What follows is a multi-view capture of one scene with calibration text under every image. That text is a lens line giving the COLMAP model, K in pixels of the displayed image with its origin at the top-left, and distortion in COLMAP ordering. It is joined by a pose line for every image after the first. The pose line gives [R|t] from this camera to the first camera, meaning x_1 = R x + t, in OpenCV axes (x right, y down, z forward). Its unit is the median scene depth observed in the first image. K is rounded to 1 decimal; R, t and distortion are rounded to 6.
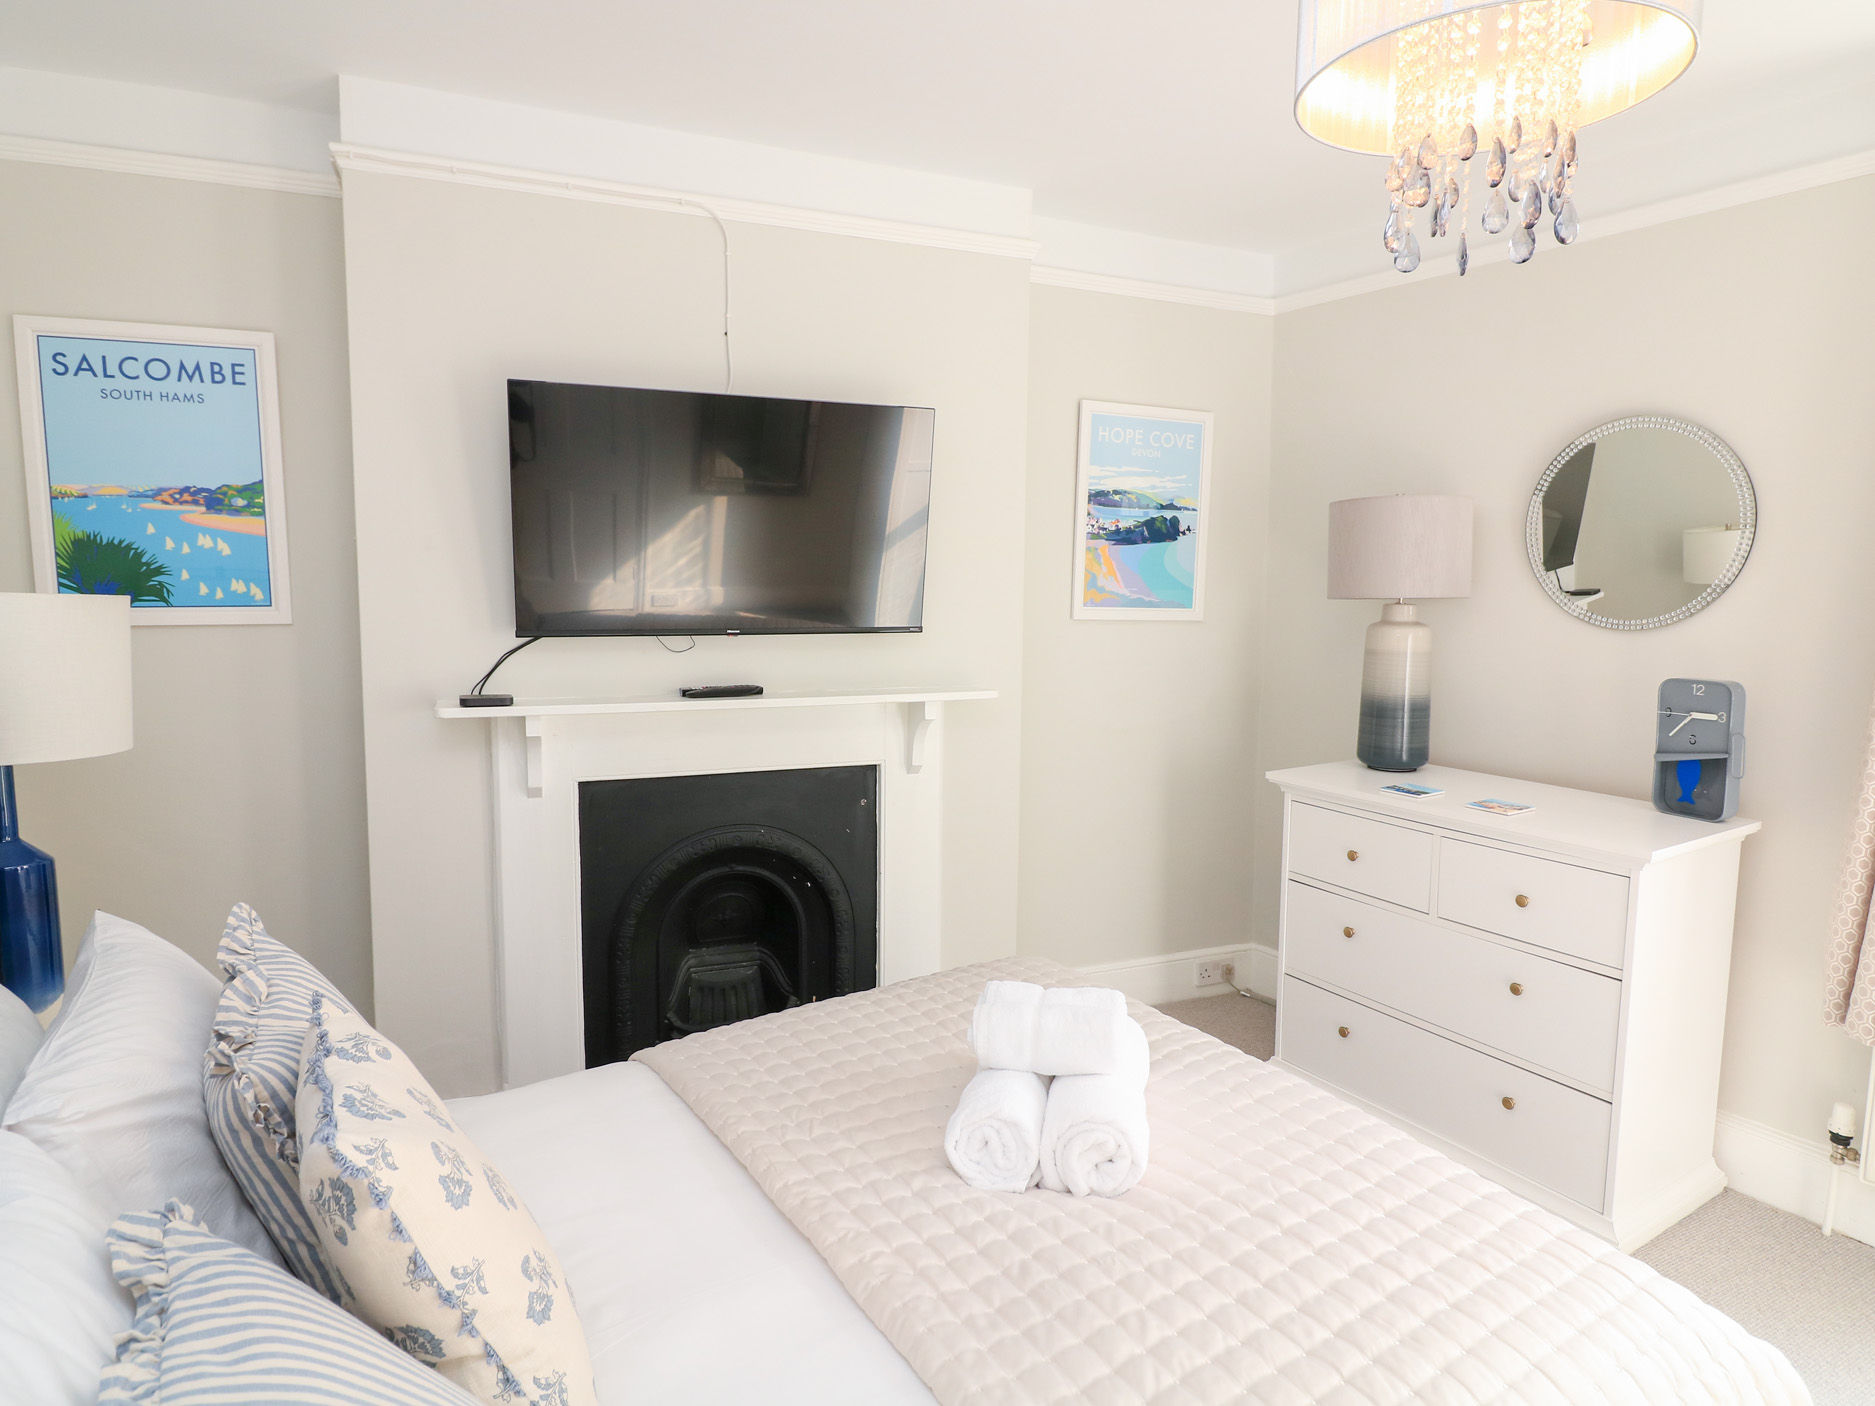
lens RADIAL K [[1060.7, 0, 952.0], [0, 1060.7, 705.1], [0, 0, 1]] dist [-0.001609, -0.006690]
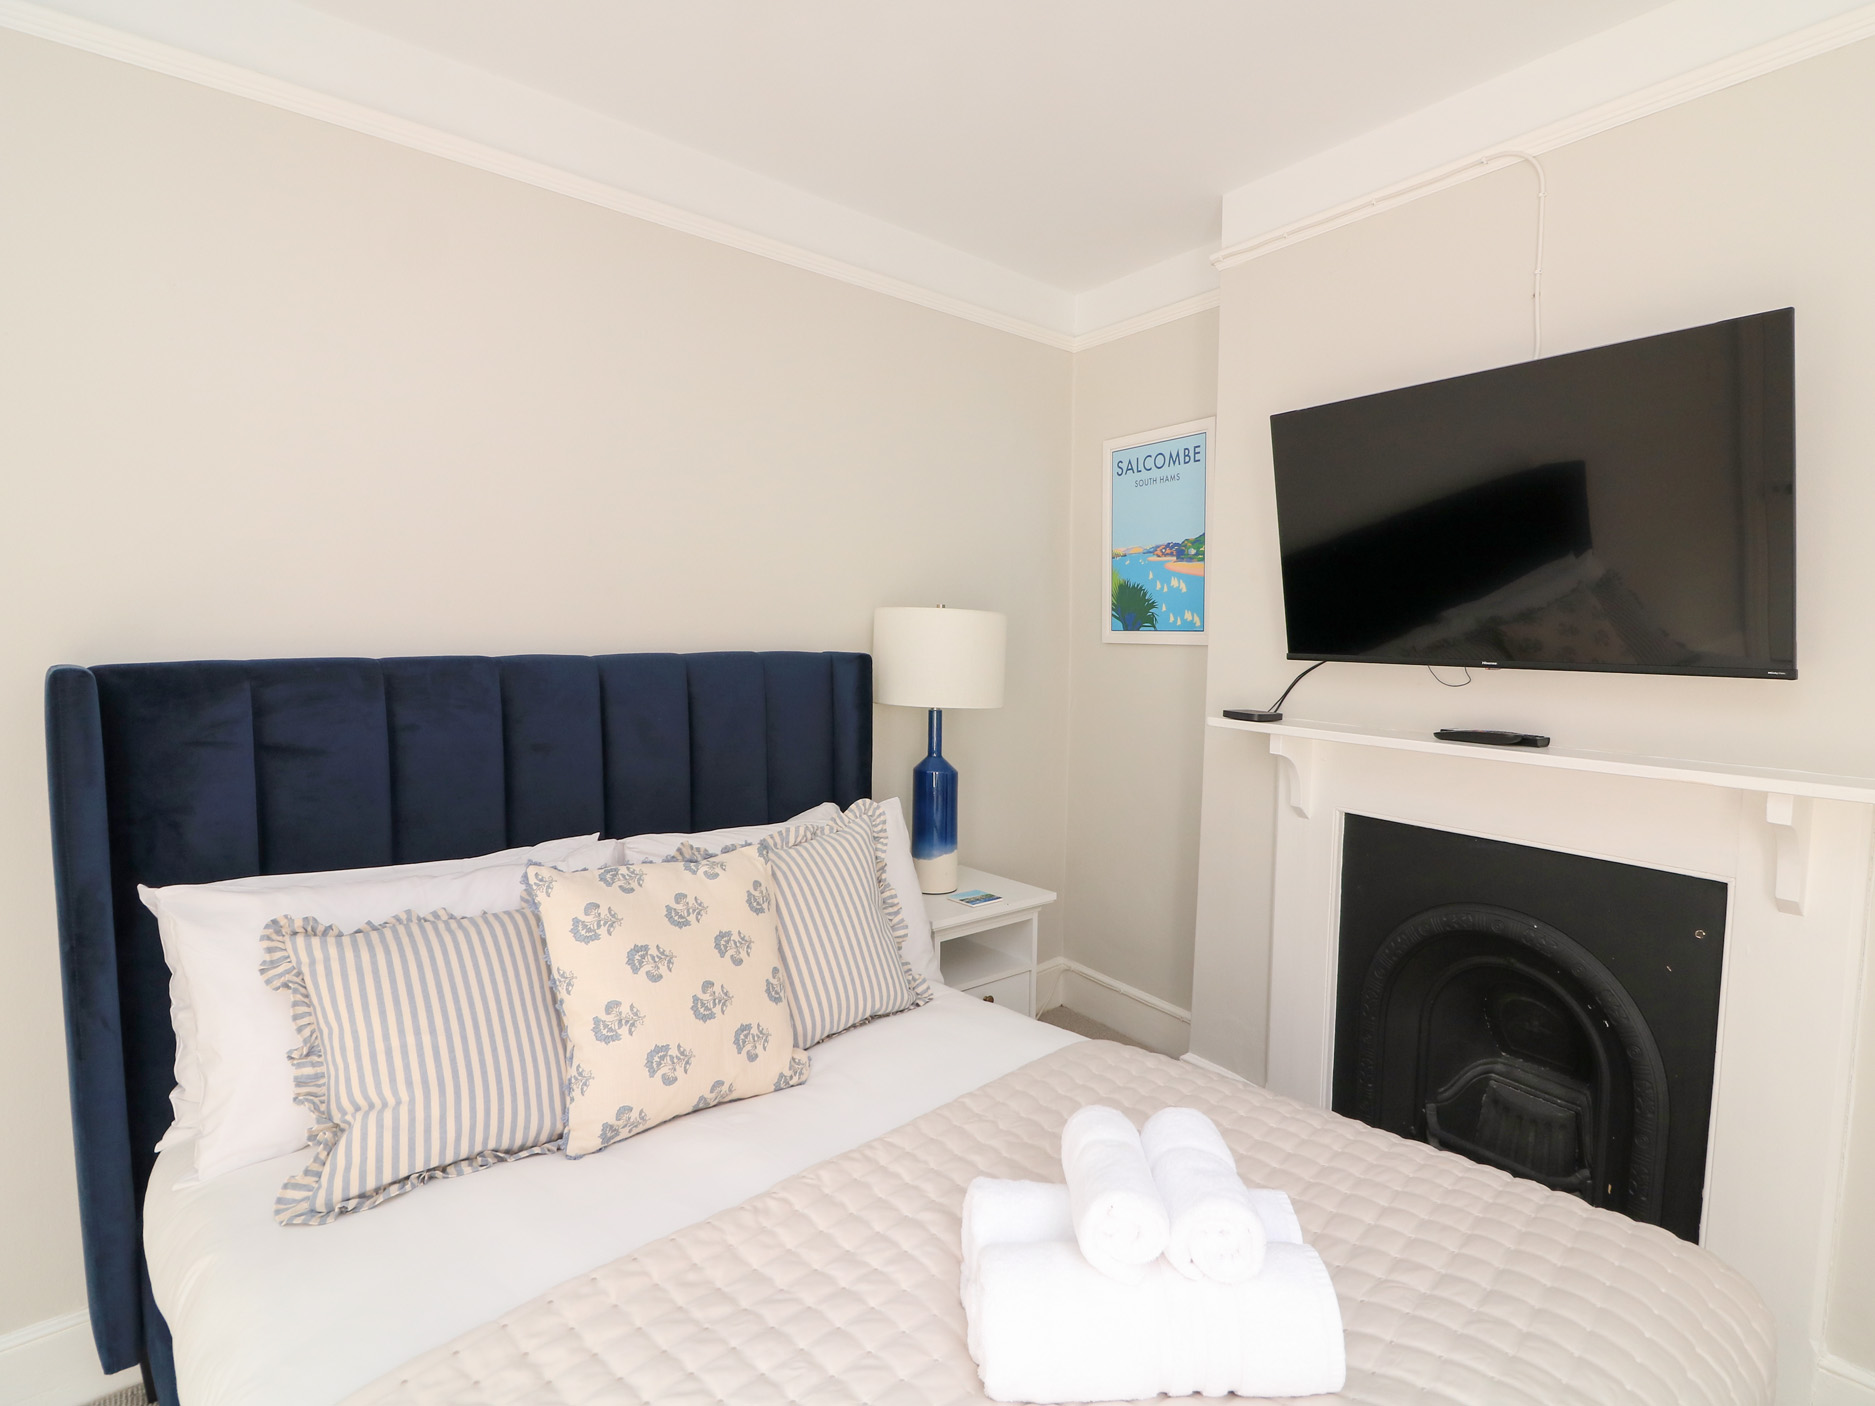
lens RADIAL K [[989.9, 0, 949.9], [0, 989.9, 707.4], [0, 0, 1]] dist [-0.002936, -0.007818]
pose [[0.208875, 0.073694, -0.975162, 0.487631], [-0.125093, 0.990979, 0.048095, -0.022953], [0.969909, 0.111941, 0.216210, 0.483315]]
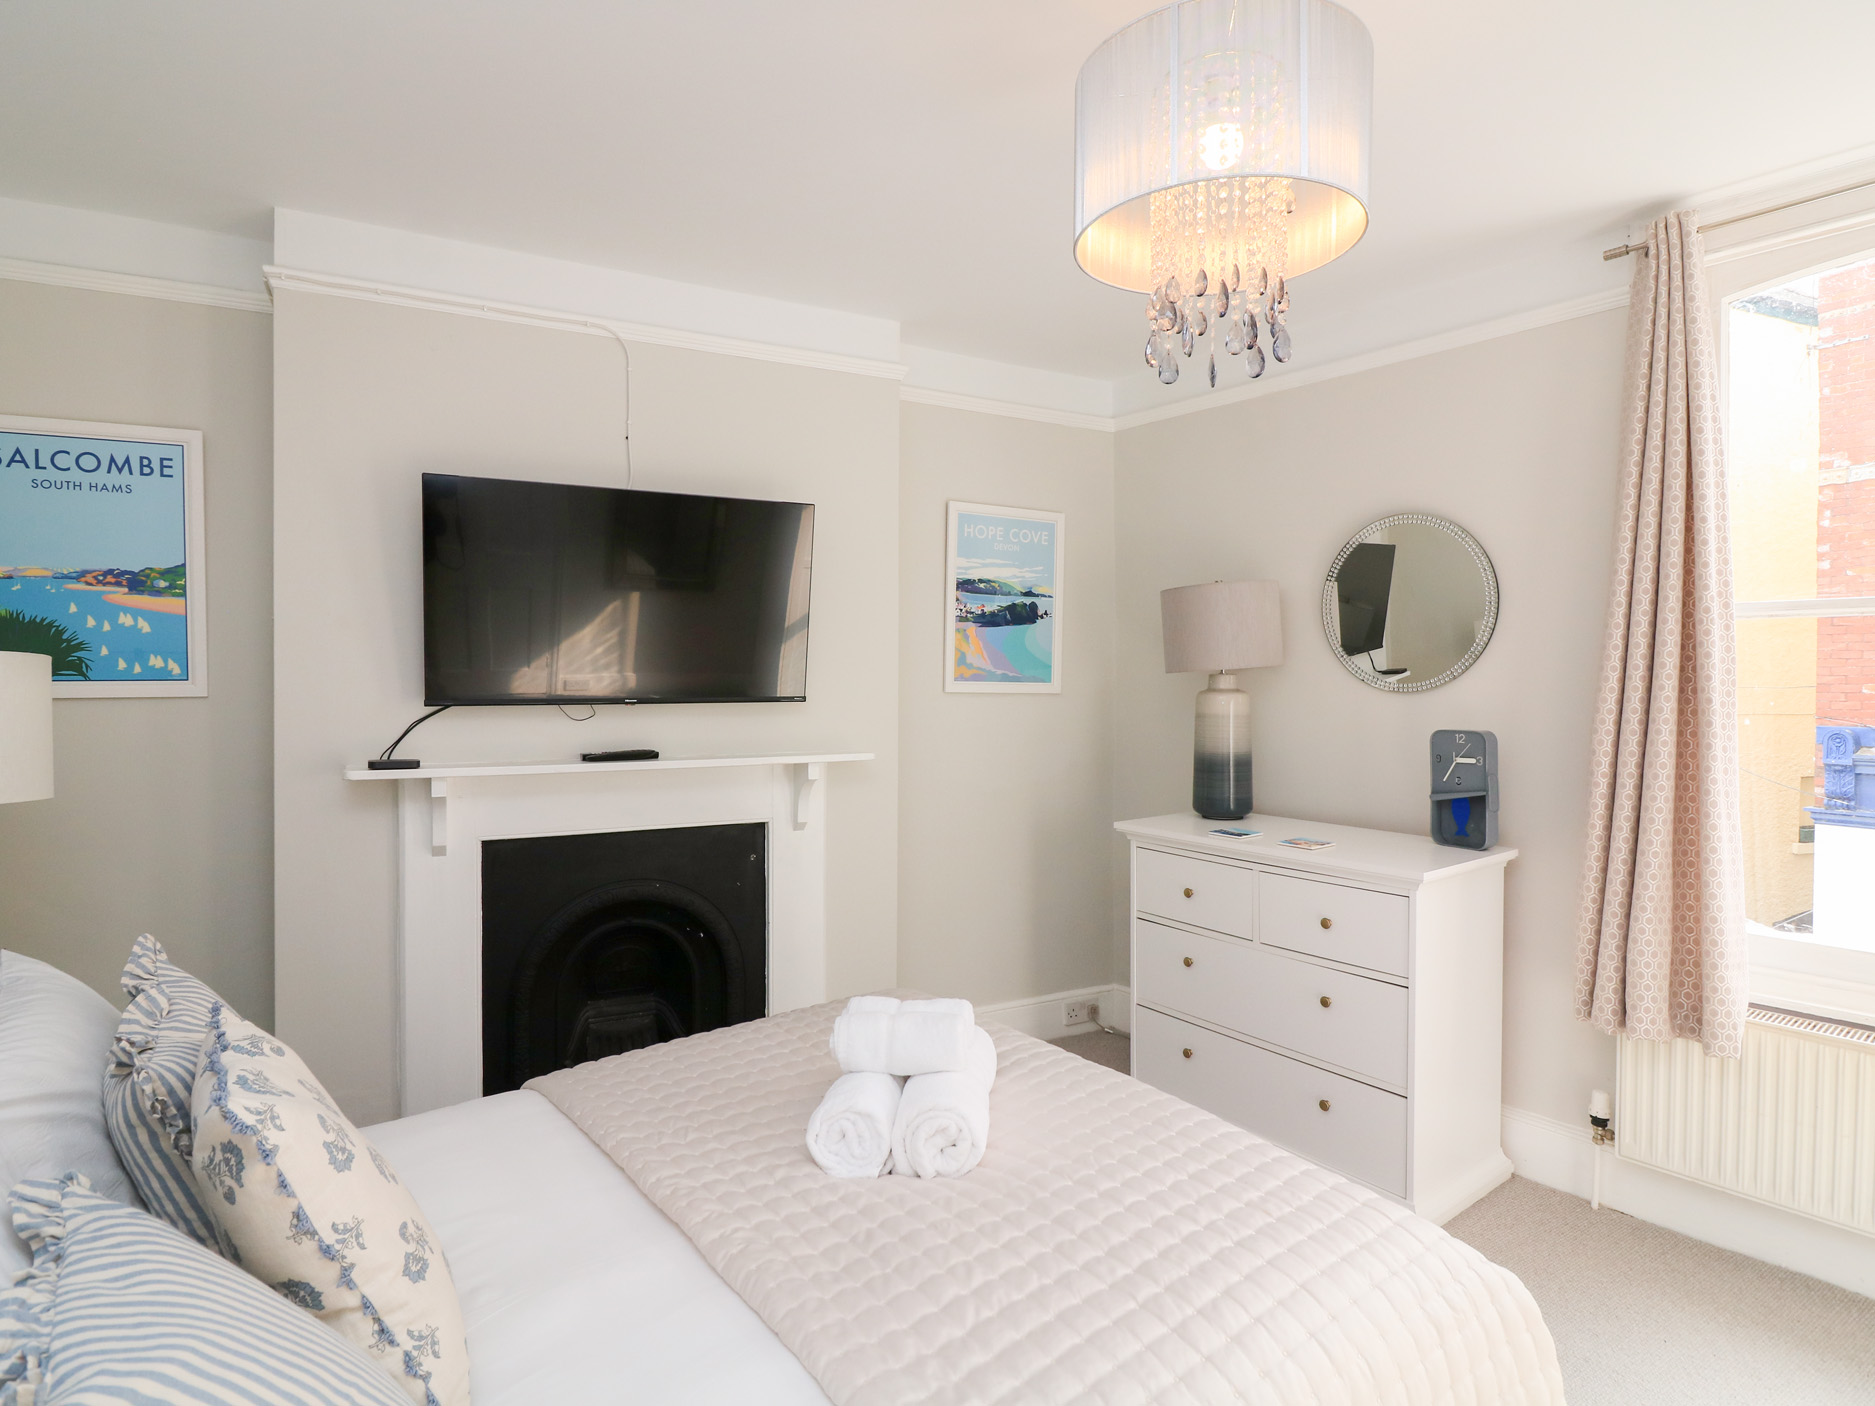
lens RADIAL K [[989.9, 0, 946.5], [0, 989.9, 708.3], [0, 0, 1]] dist [-0.002936, -0.007818]
pose [[0.996202, -0.010567, 0.086432, 0.035019], [0.017994, 0.996166, -0.085614, 0.035645], [-0.085196, 0.086844, 0.992572, -0.052913]]
